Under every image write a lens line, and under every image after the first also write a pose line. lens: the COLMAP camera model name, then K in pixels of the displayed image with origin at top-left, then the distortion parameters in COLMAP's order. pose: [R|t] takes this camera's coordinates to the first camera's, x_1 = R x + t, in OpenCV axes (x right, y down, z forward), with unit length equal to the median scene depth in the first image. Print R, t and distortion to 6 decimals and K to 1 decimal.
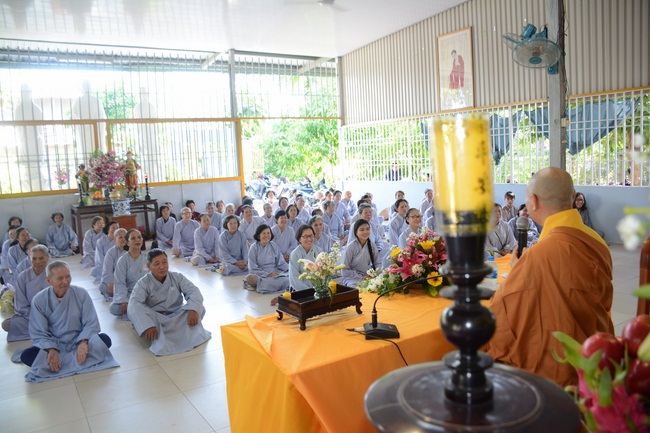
lens RADIAL K [[502.1, 0, 325.0], [0, 502.1, 216.5], [0, 0, 1]] dist [-0.133886, 0.069753]
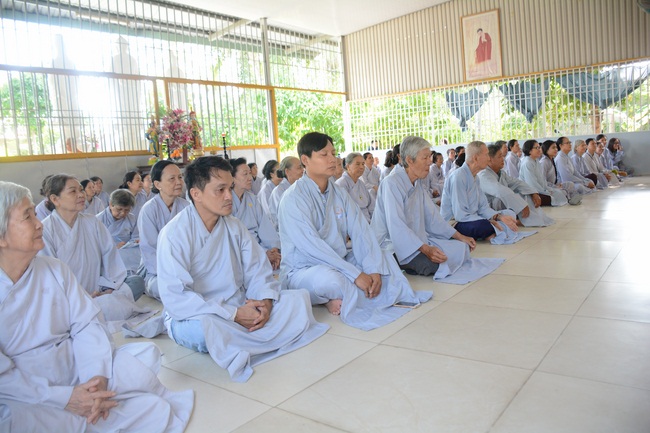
lens RADIAL K [[502.1, 0, 325.0], [0, 502.1, 216.5], [0, 0, 1]] dist [-0.133886, 0.069753]
pose [[0.943604, -0.058068, 0.325945, -0.477299], [0.067181, 0.997600, -0.016763, 0.098825], [-0.324189, 0.037715, 0.945240, 0.041707]]
